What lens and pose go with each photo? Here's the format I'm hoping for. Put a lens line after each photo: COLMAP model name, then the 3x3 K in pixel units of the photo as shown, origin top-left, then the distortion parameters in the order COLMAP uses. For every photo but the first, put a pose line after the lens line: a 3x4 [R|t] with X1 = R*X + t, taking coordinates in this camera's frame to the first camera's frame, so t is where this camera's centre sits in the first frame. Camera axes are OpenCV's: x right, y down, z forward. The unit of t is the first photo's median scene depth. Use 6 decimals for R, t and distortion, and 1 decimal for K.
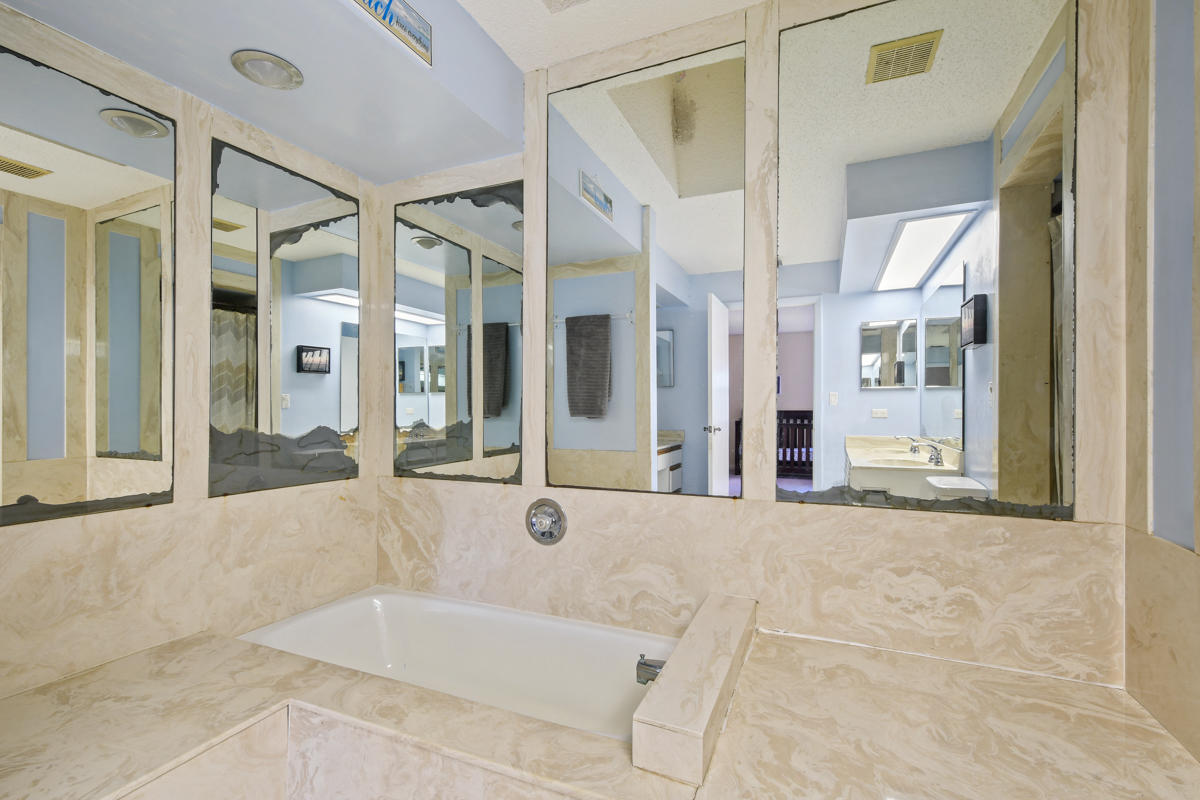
lens RADIAL K [[527.7, 0, 599.0], [0, 527.7, 409.6], [0, 0, 1]] dist [0.002303, 0.000112]
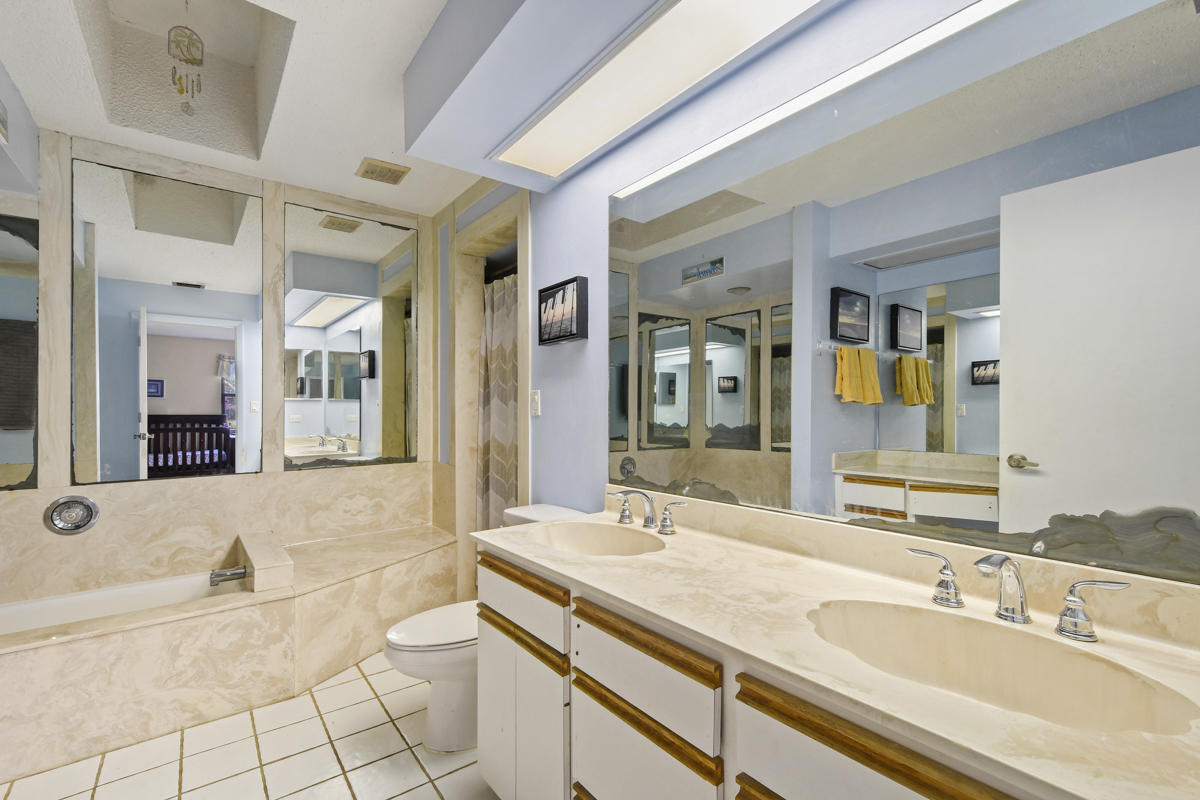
lens RADIAL K [[534.5, 0, 599.4], [0, 534.5, 396.8], [0, 0, 1]] dist [0.002892, 0.000287]
pose [[0.472965, 0.017321, 0.880911, -0.687045], [0.006810, 0.999705, -0.023313, -0.022557], [-0.881055, 0.017026, 0.472707, -0.711950]]
